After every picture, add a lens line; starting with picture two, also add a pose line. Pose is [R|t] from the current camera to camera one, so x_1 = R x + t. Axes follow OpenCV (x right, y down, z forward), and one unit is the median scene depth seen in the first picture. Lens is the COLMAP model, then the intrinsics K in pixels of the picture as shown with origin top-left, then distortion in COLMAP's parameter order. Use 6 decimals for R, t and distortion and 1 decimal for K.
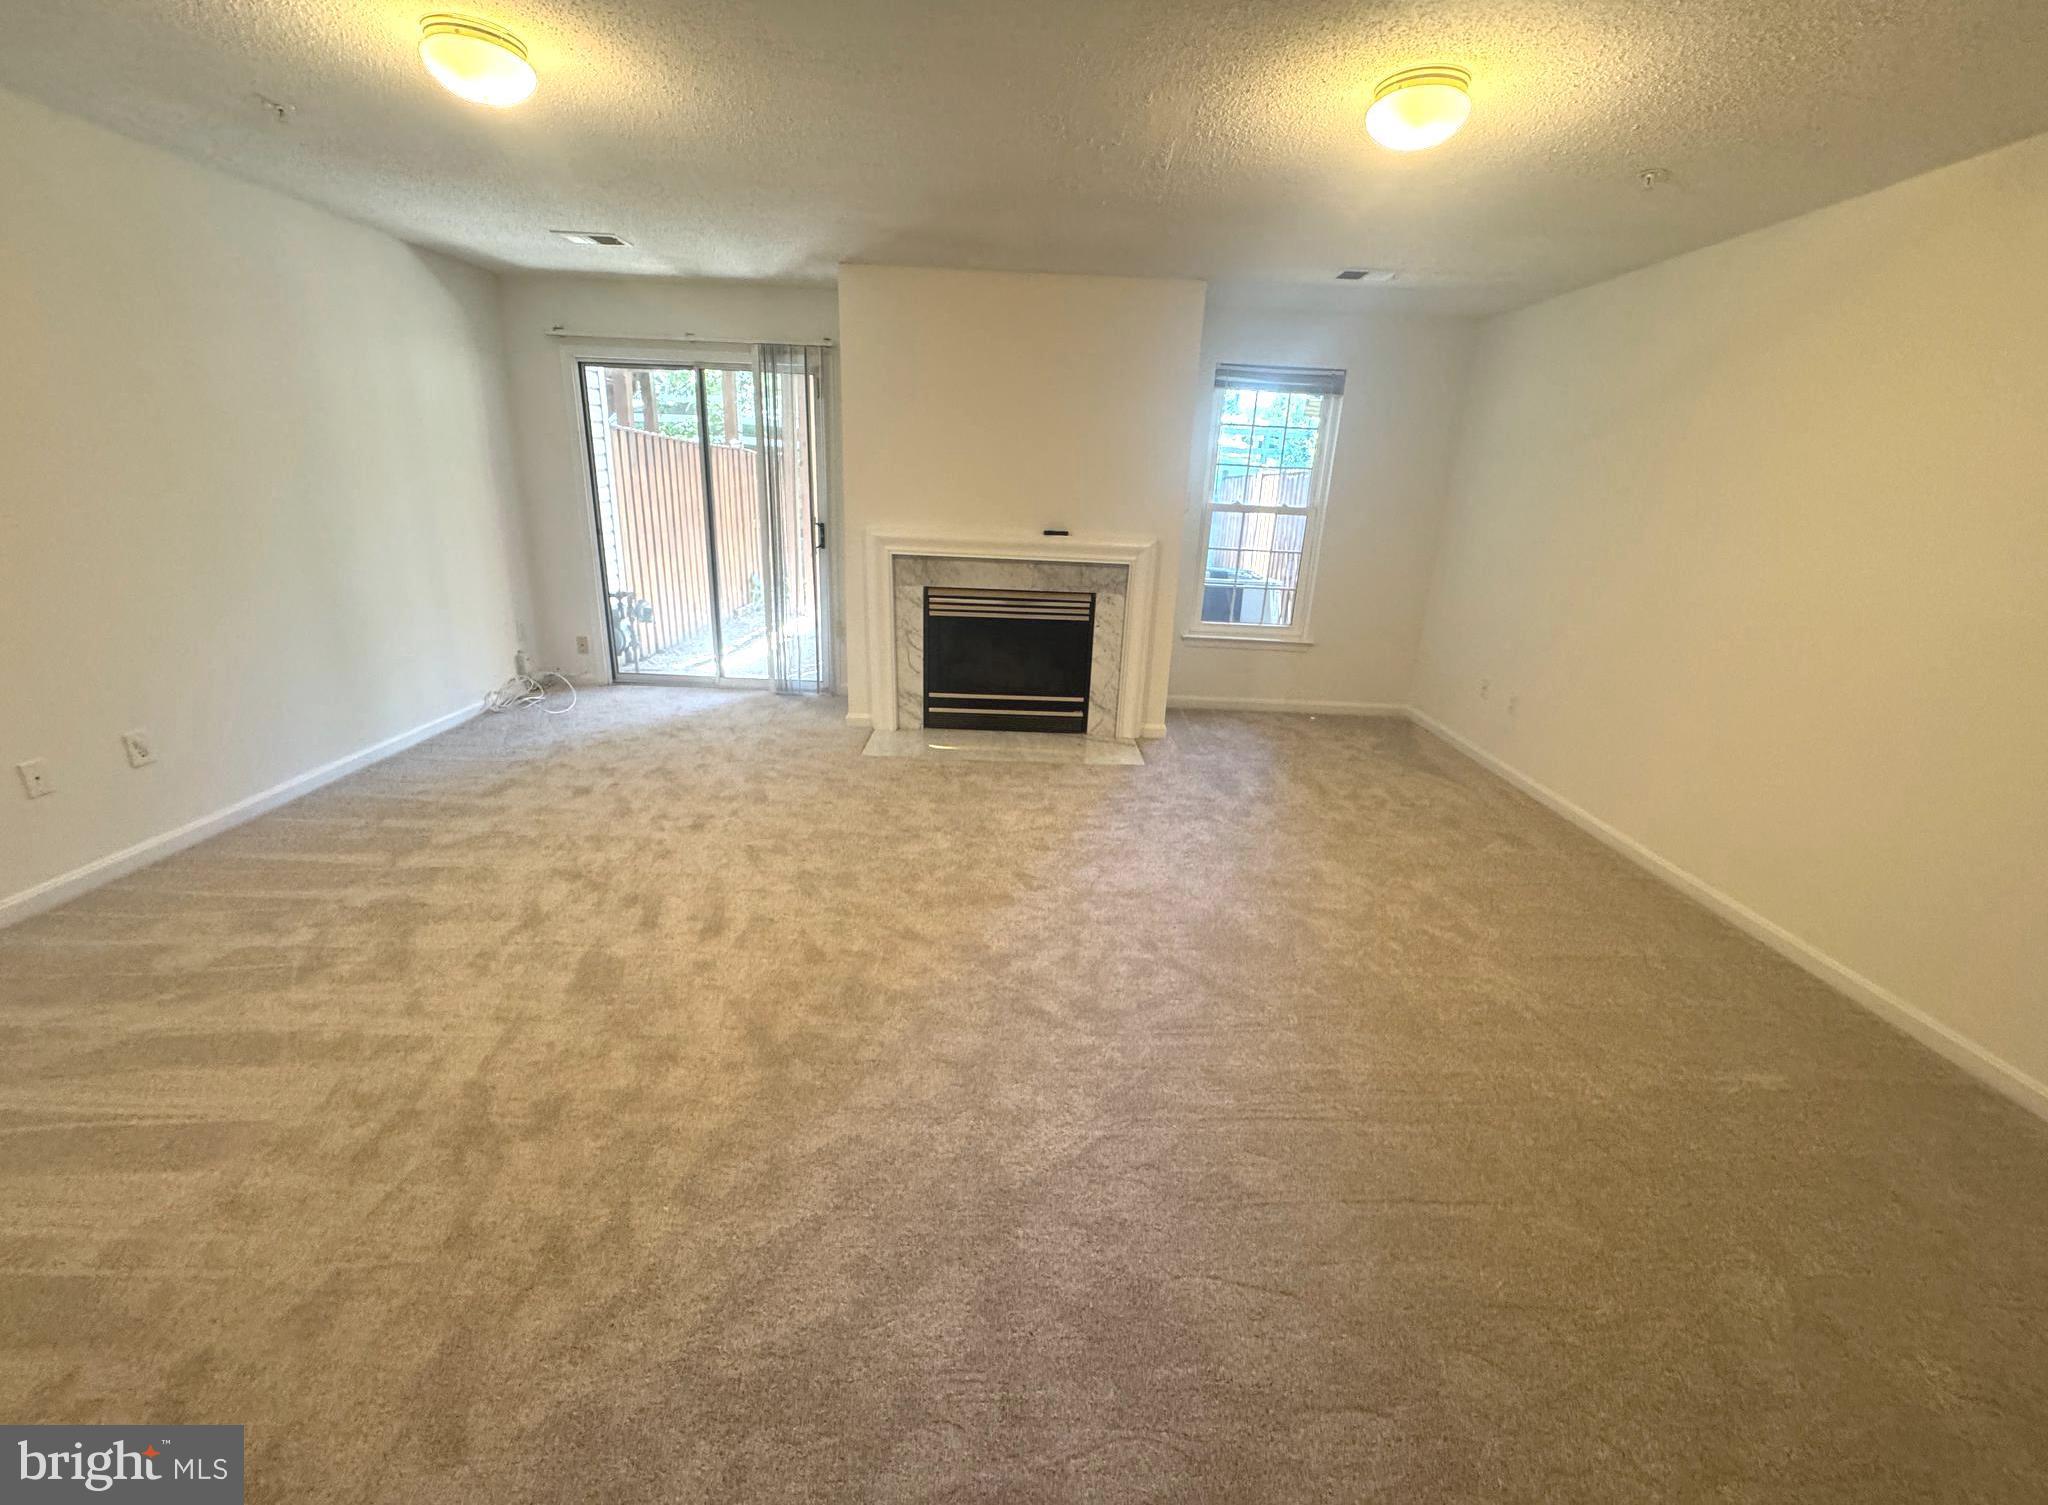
lens RADIAL K [[834.7, 0, 1024.0], [0, 834.7, 752.5], [0, 0, 1]] dist [-0.000373, -0.000109]
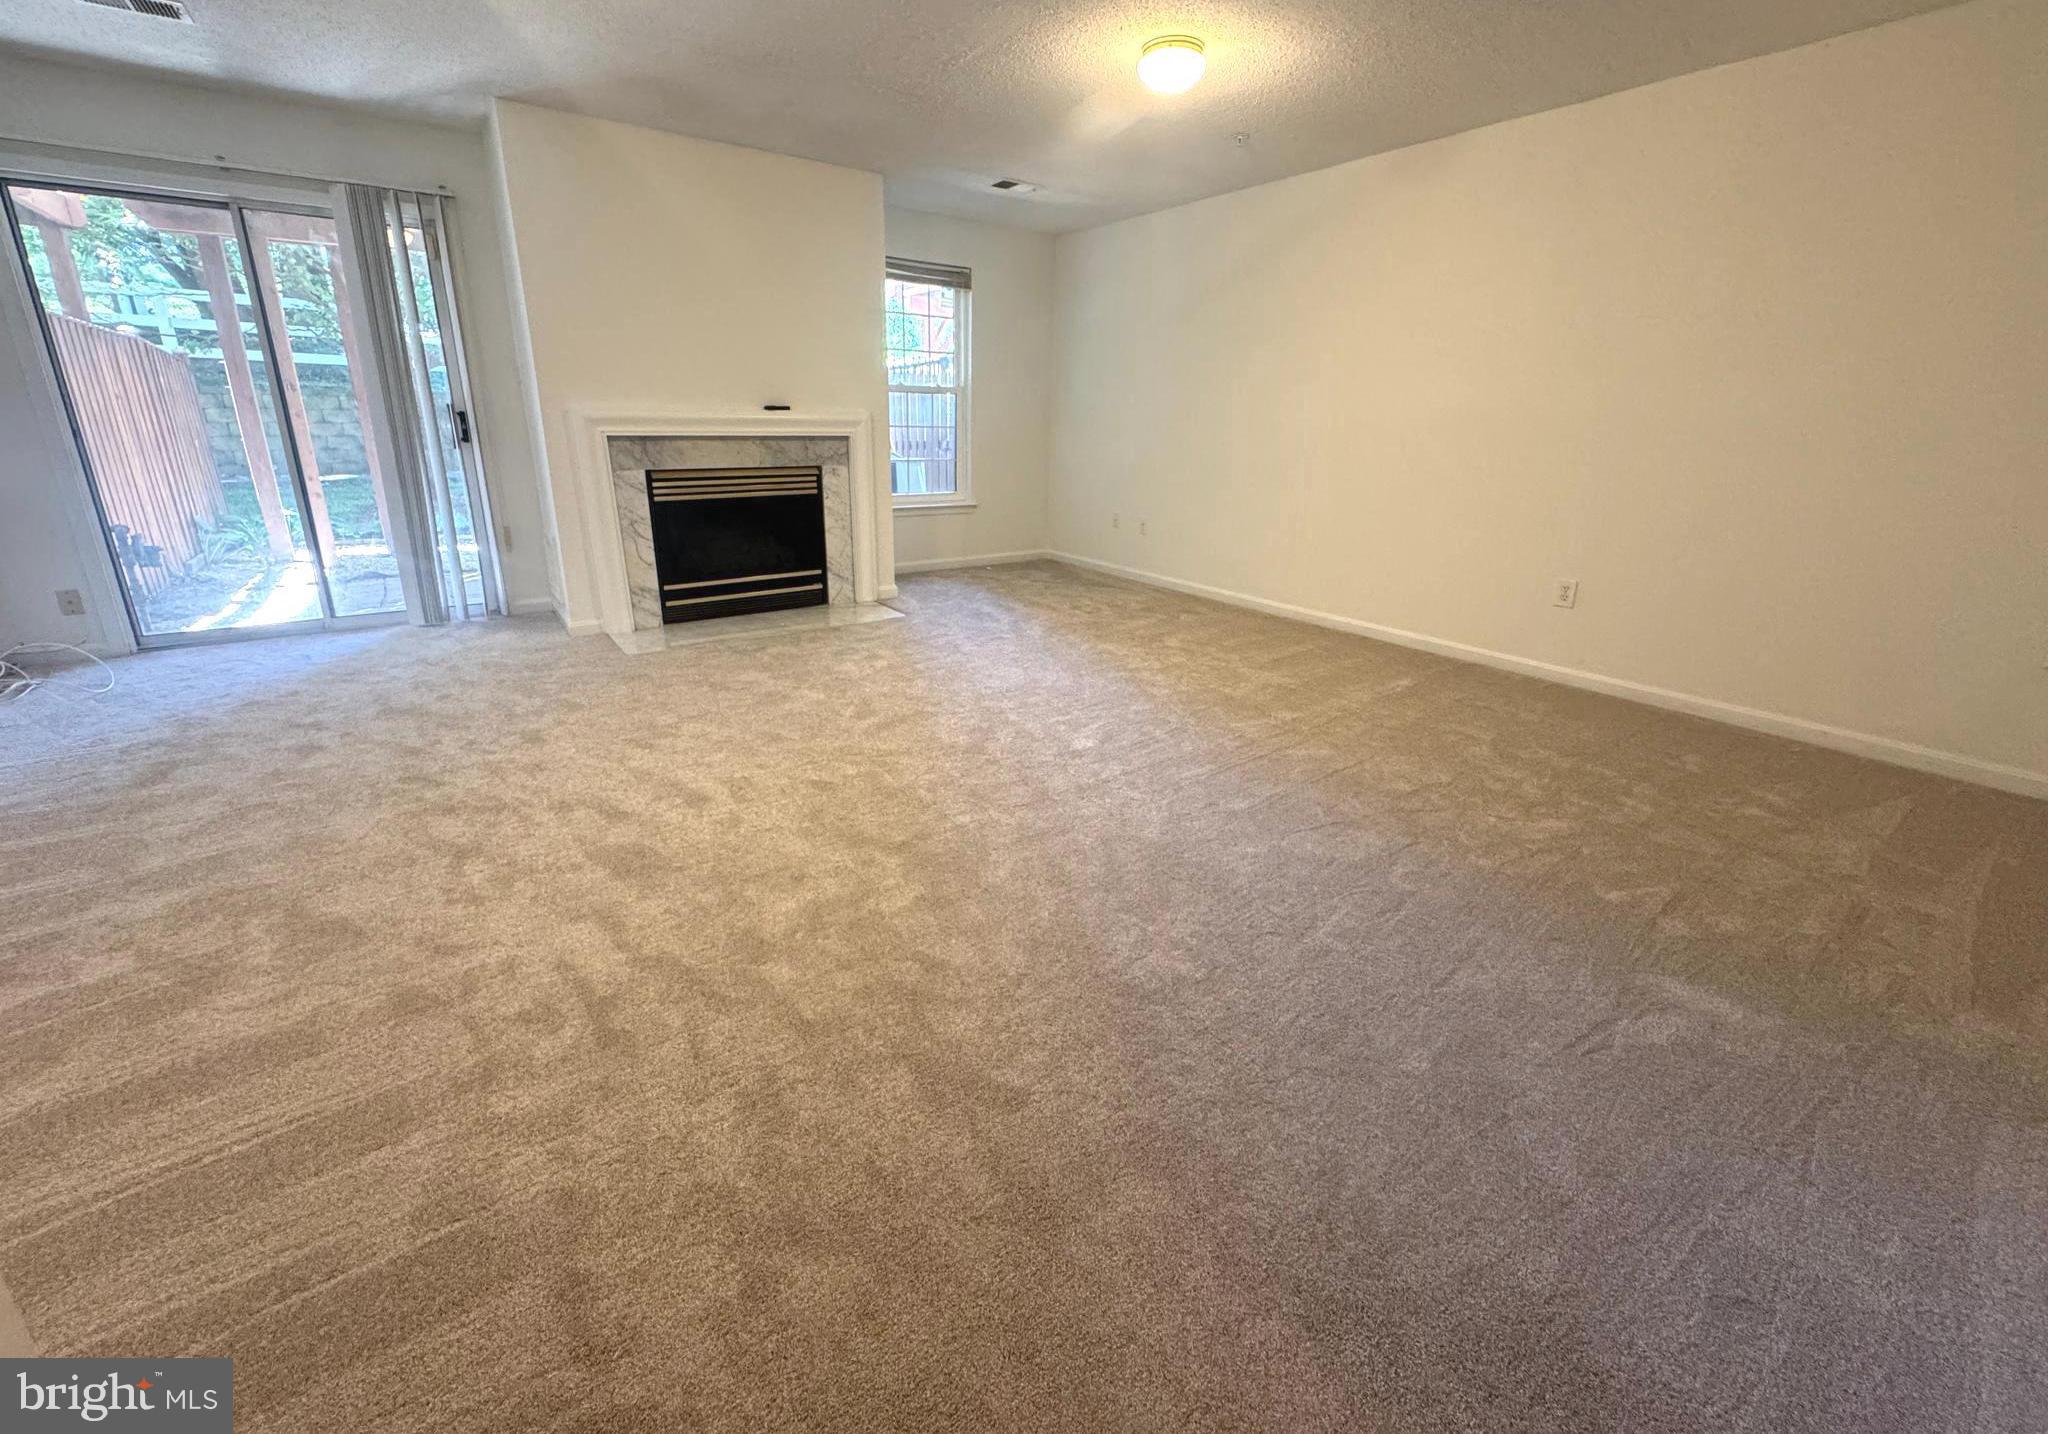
lens RADIAL K [[839.9, 0, 1024.8], [0, 839.9, 687.6], [0, 0, 1]] dist [0.002048, 0.000230]
pose [[0.807960, -0.206959, 0.551696, -0.351250], [0.203070, 0.976730, 0.069005, 0.060958], [-0.553139, 0.056280, 0.831186, -0.001867]]
